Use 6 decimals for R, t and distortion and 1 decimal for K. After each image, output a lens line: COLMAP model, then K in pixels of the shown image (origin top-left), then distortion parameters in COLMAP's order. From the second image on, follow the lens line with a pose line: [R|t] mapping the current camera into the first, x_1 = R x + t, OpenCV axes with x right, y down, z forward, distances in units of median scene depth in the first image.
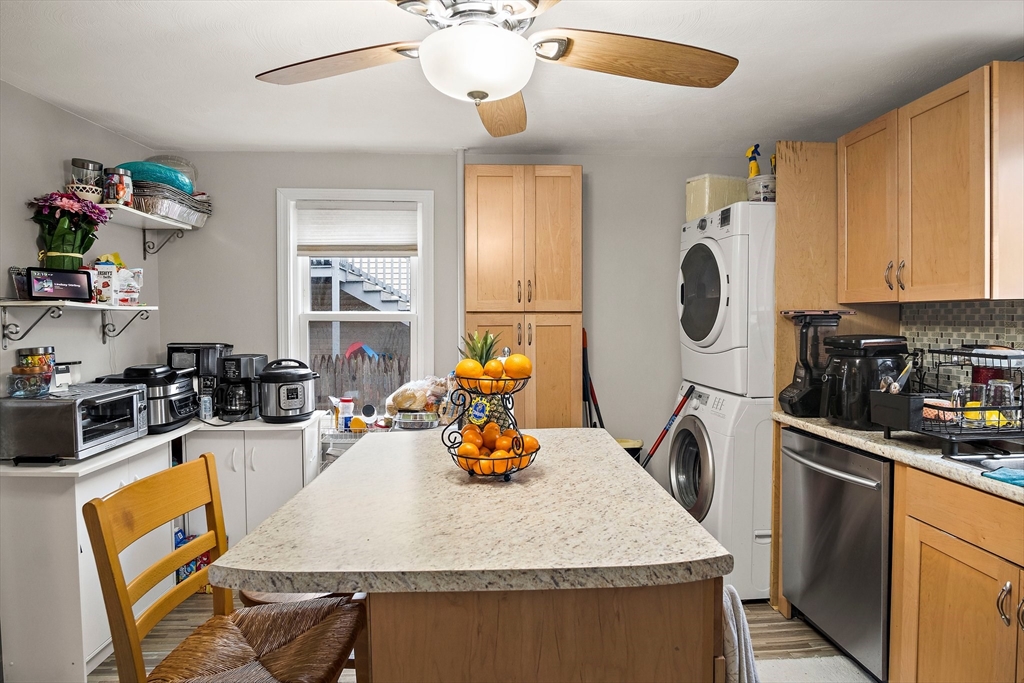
lens RADIAL K [[565.2, 0, 512.2], [0, 565.2, 324.6], [0, 0, 1]] dist [-0.021270, 0.000163]
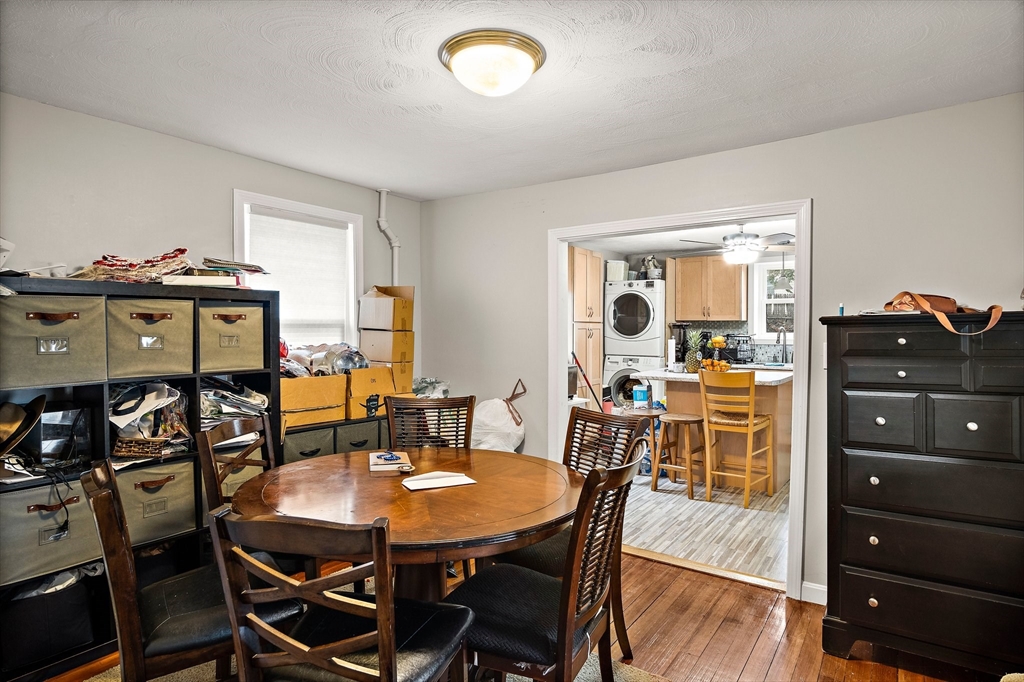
lens RADIAL K [[565.2, 0, 512.2], [0, 565.2, 324.1], [0, 0, 1]] dist [-0.021270, 0.000163]
pose [[0.602125, 0.009717, 0.798343, -2.449052], [-0.003980, 0.999950, -0.009170, 0.007907], [-0.798392, 0.002344, 0.602133, 0.041299]]
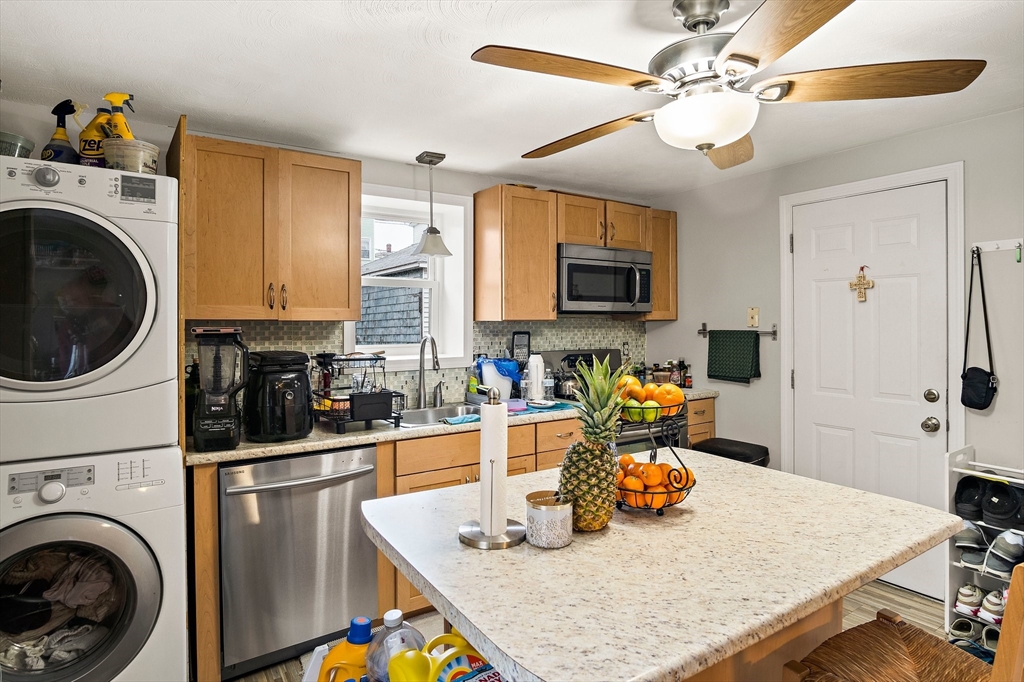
lens RADIAL K [[565.2, 0, 512.2], [0, 565.2, 324.1], [0, 0, 1]] dist [-0.021270, 0.000163]
pose [[-0.514367, 0.004377, 0.857559, -0.542644], [0.013453, 0.999905, 0.002966, -0.031861], [-0.857465, 0.013062, -0.514377, 1.250341]]
